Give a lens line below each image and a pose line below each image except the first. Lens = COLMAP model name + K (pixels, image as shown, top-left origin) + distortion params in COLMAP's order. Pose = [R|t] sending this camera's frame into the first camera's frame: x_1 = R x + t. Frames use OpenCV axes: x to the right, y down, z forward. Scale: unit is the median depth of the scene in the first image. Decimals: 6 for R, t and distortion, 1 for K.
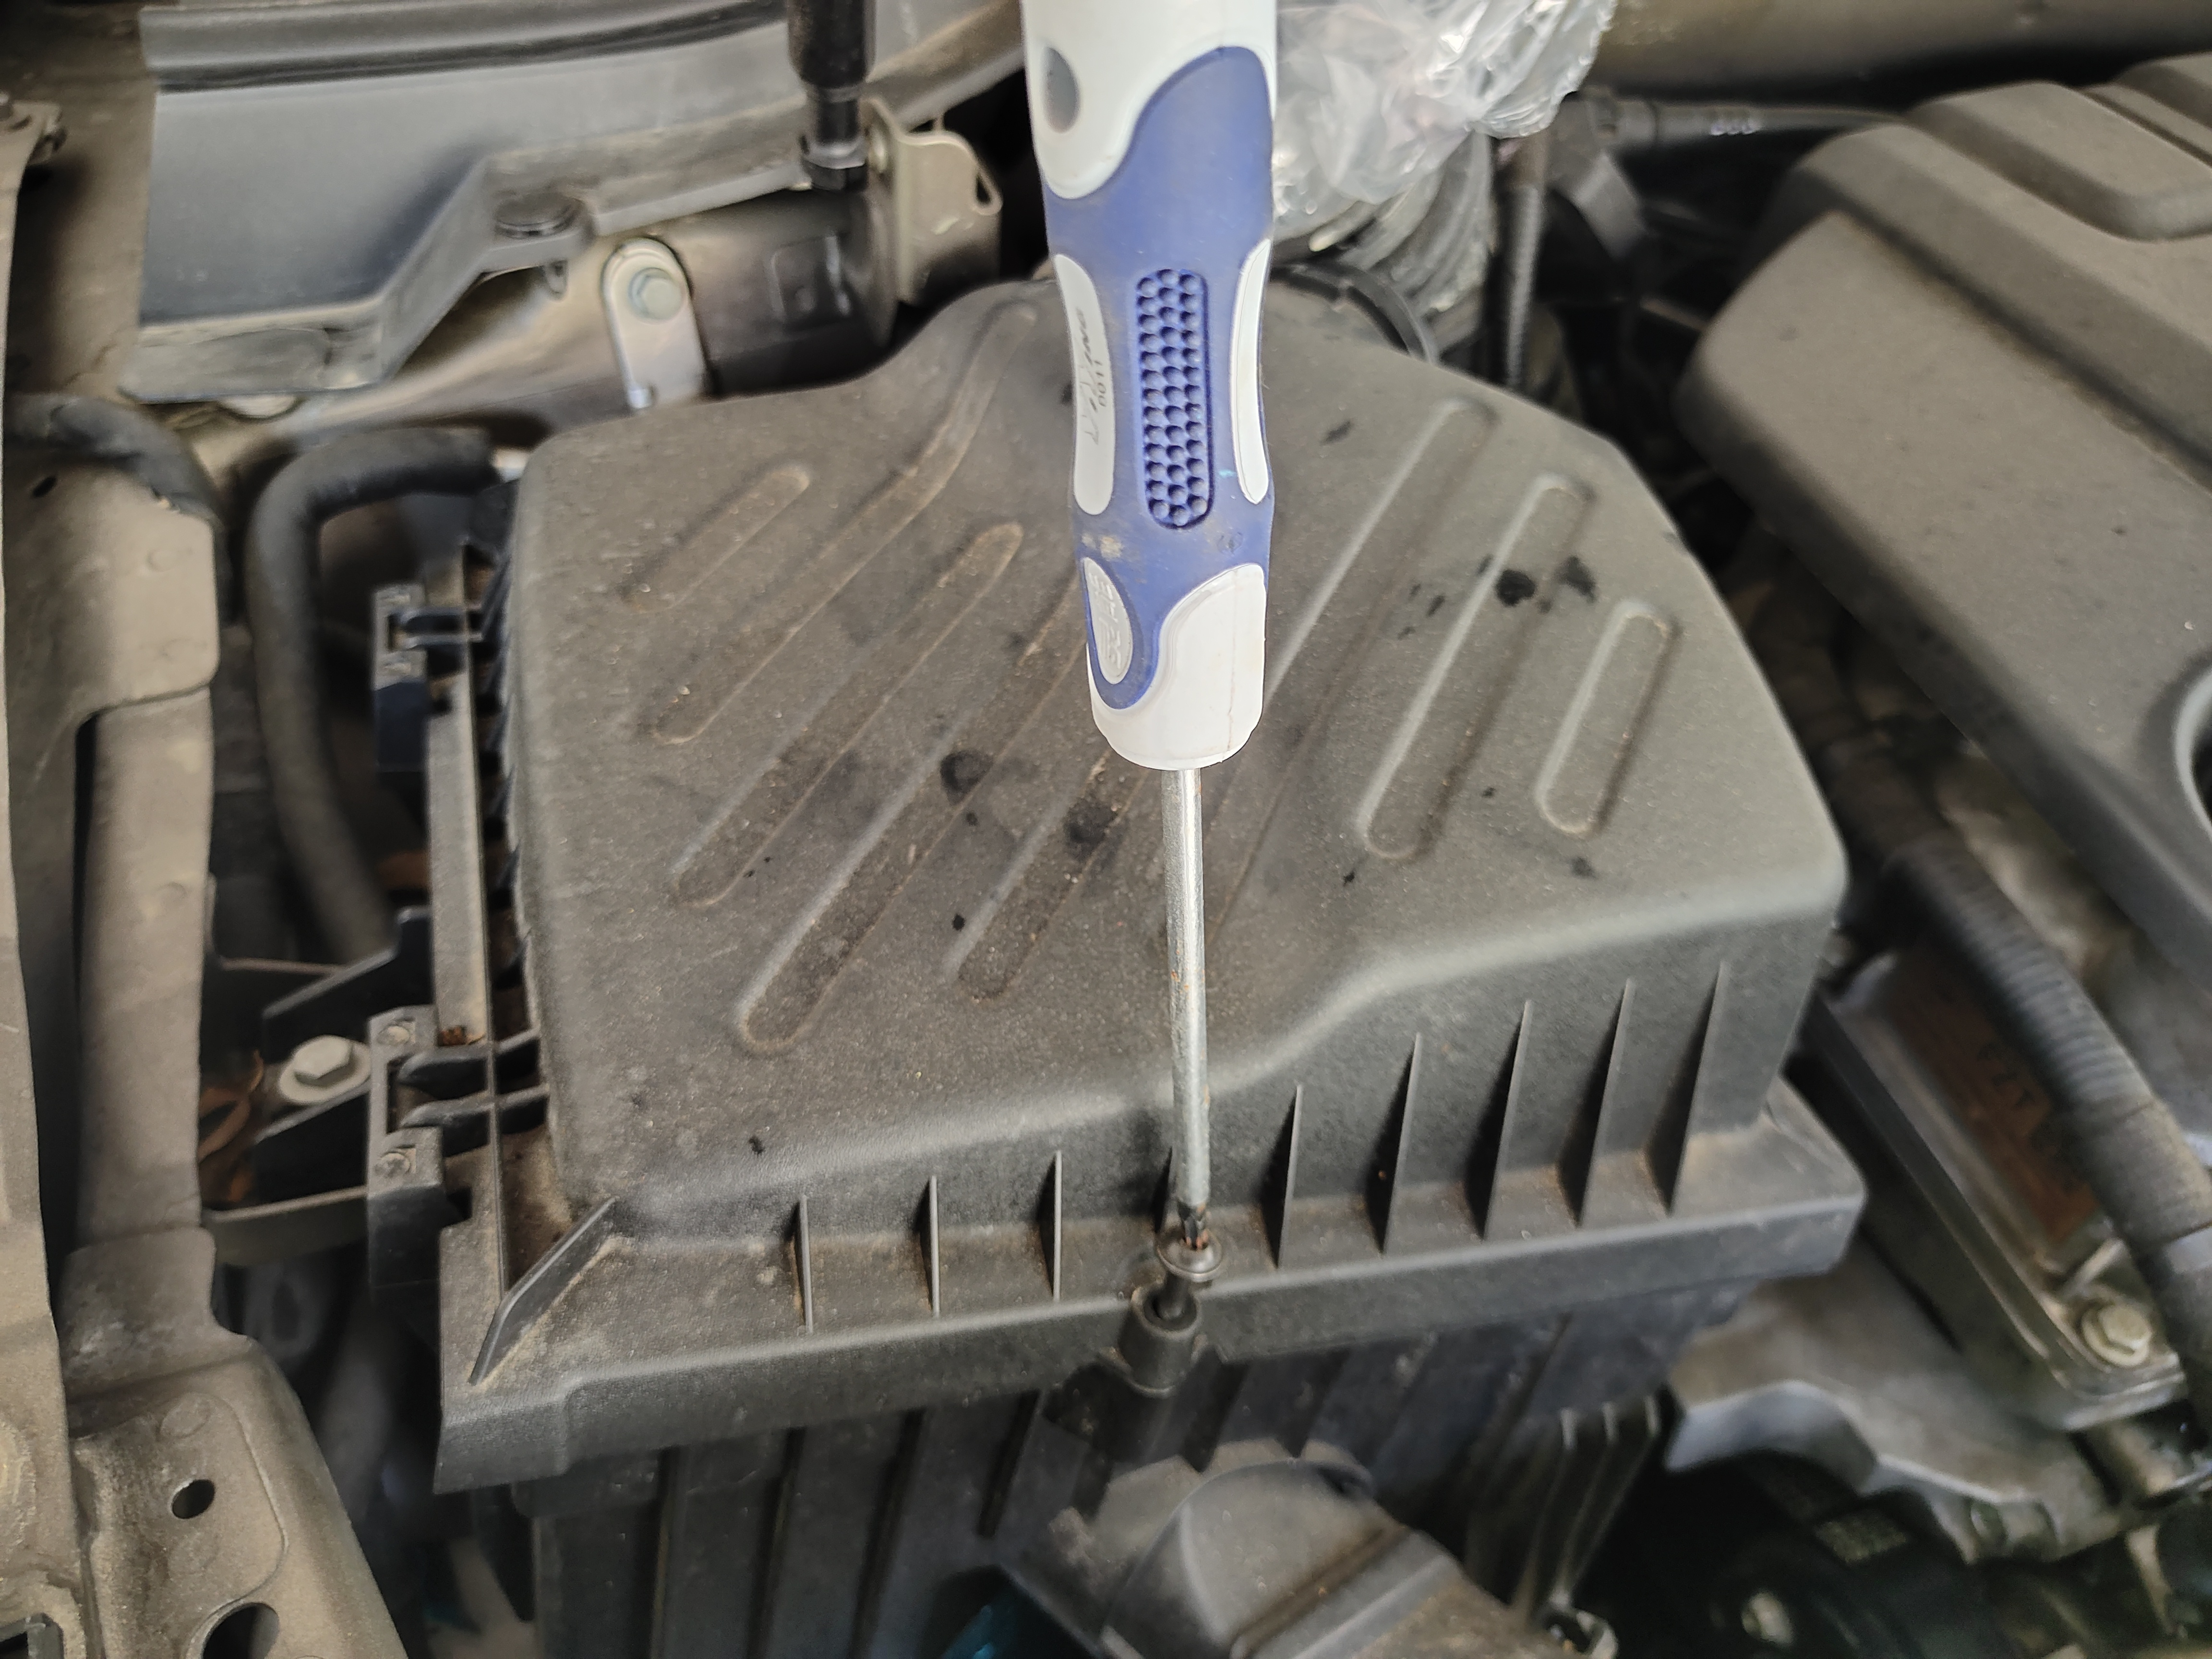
lens RADIAL K [[1767.1, 0, 1106.0], [0, 1767.1, 829.5], [0, 0, 1]] dist [-0.053399, 0.068321]
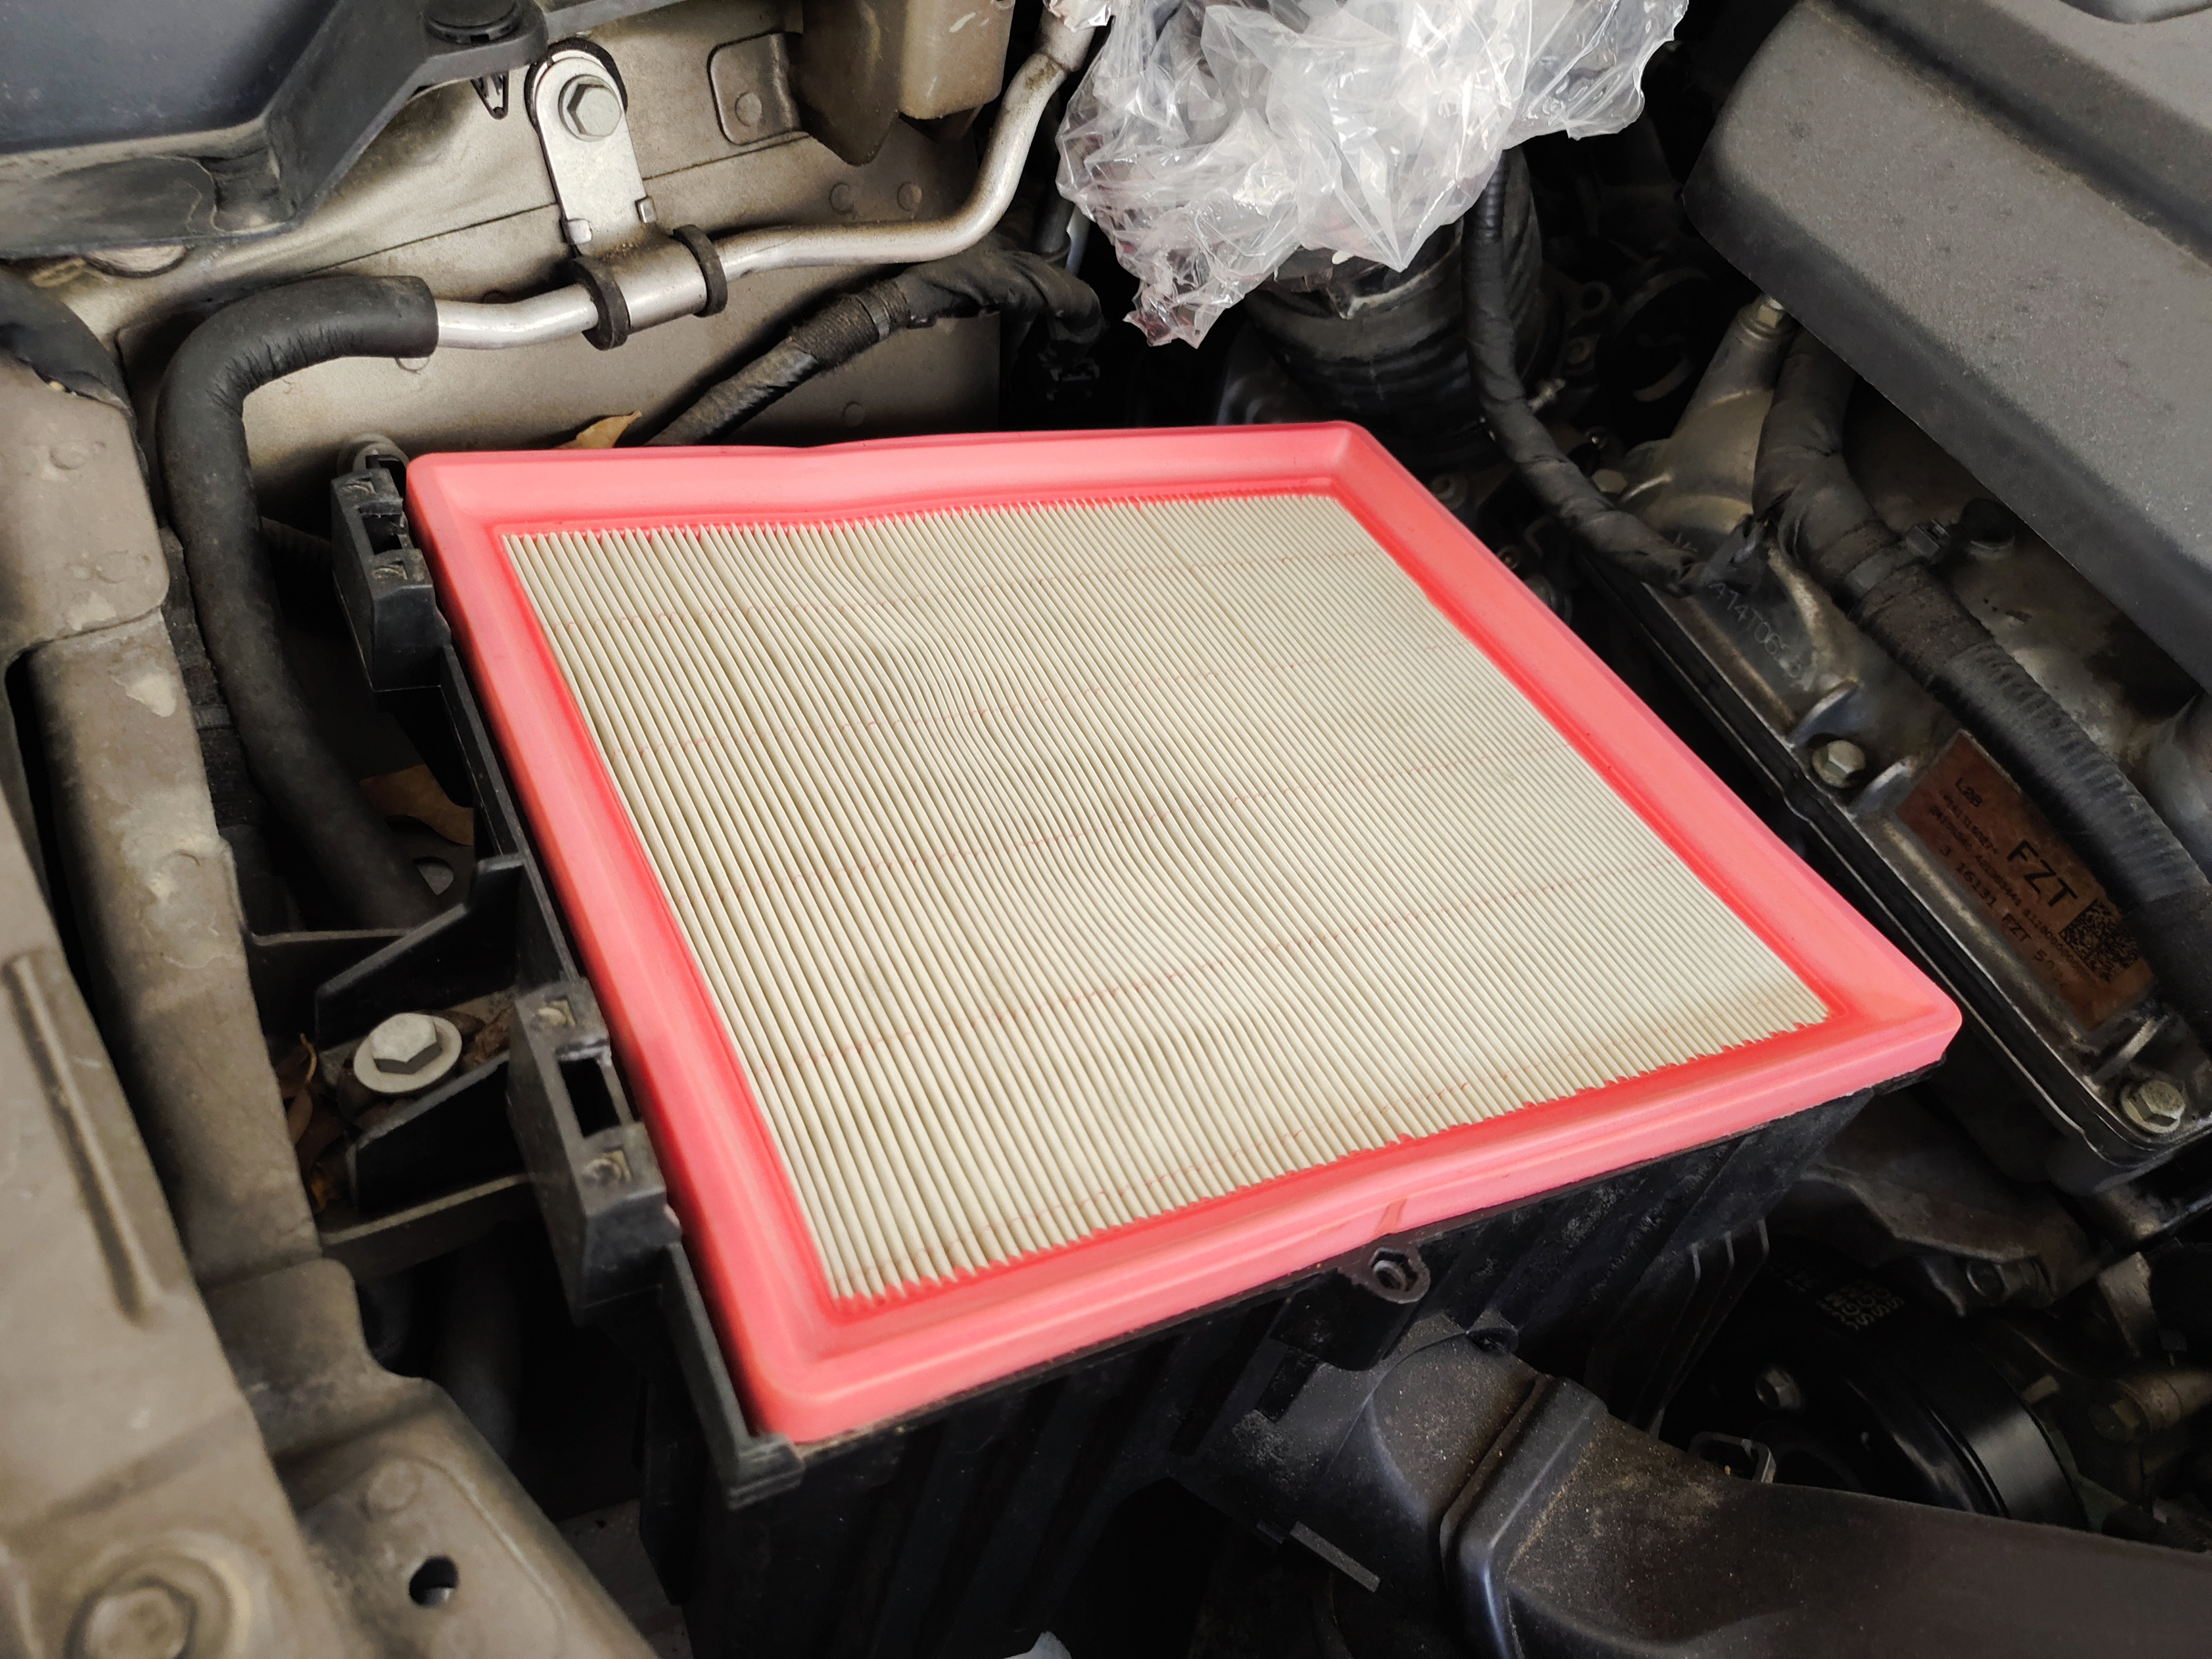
lens RADIAL K [[1734.5, 0, 1106.0], [0, 1734.5, 829.5], [0, 0, 1]] dist [-0.002945, 0.009124]
pose [[0.983920, -0.083896, 0.157679, -0.210774], [0.065594, 0.990857, 0.117895, -0.046043], [-0.166128, -0.105657, 0.980427, 0.100535]]
